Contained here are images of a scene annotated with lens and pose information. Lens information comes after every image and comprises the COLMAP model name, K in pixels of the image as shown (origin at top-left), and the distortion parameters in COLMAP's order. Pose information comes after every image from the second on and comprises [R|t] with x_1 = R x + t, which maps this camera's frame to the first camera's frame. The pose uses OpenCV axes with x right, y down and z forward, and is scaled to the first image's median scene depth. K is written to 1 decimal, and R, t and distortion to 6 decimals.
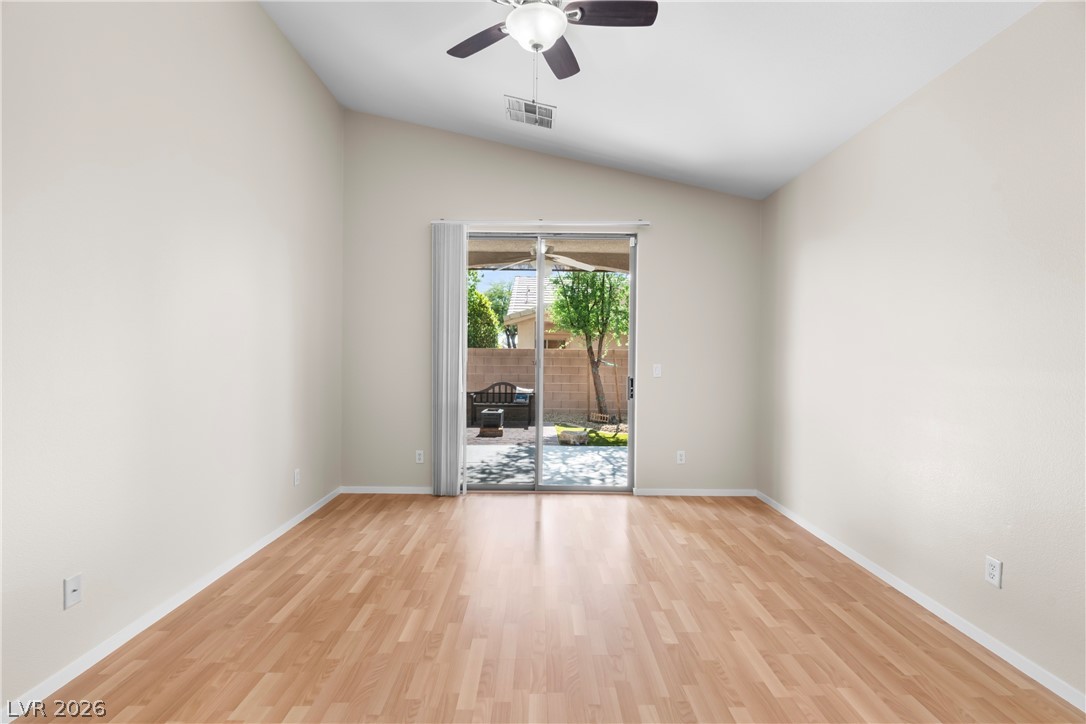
lens RADIAL K [[511.8, 0, 539.9], [0, 511.8, 359.4], [0, 0, 1]] dist [0.002887, 0.000112]
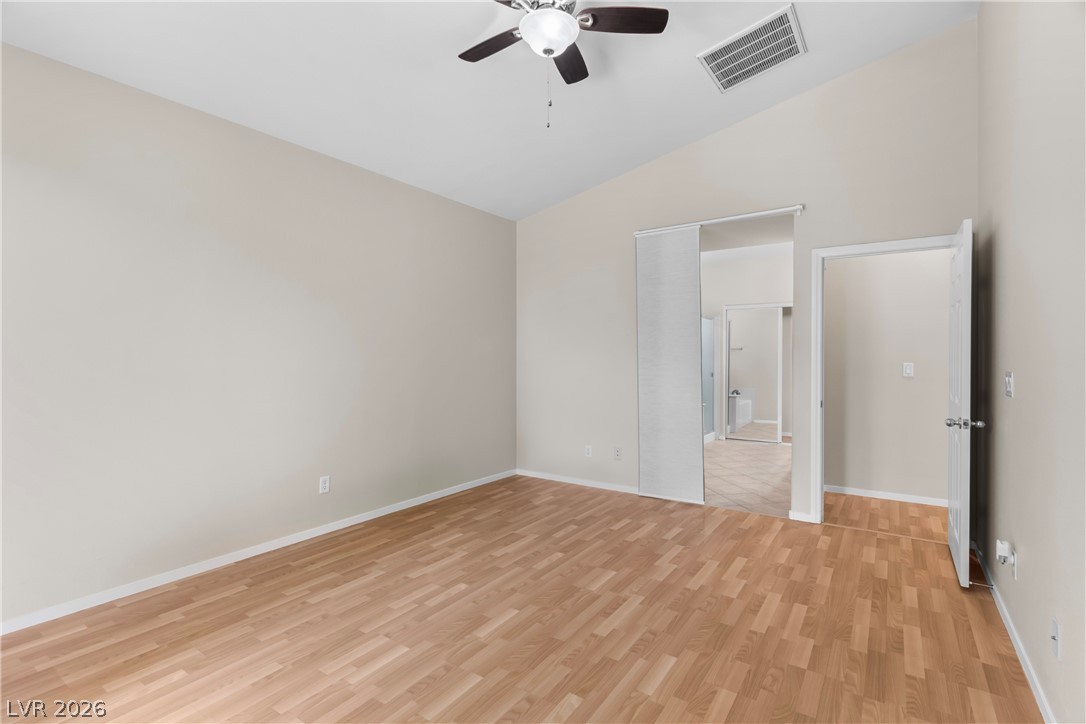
lens RADIAL K [[511.8, 0, 539.9], [0, 511.8, 363.0], [0, 0, 1]] dist [0.002887, 0.000112]
pose [[-0.821132, -0.017745, 0.570462, -0.571262], [-0.002792, 0.999630, 0.027075, -0.022333], [-0.570731, 0.020639, -0.820878, 1.821734]]
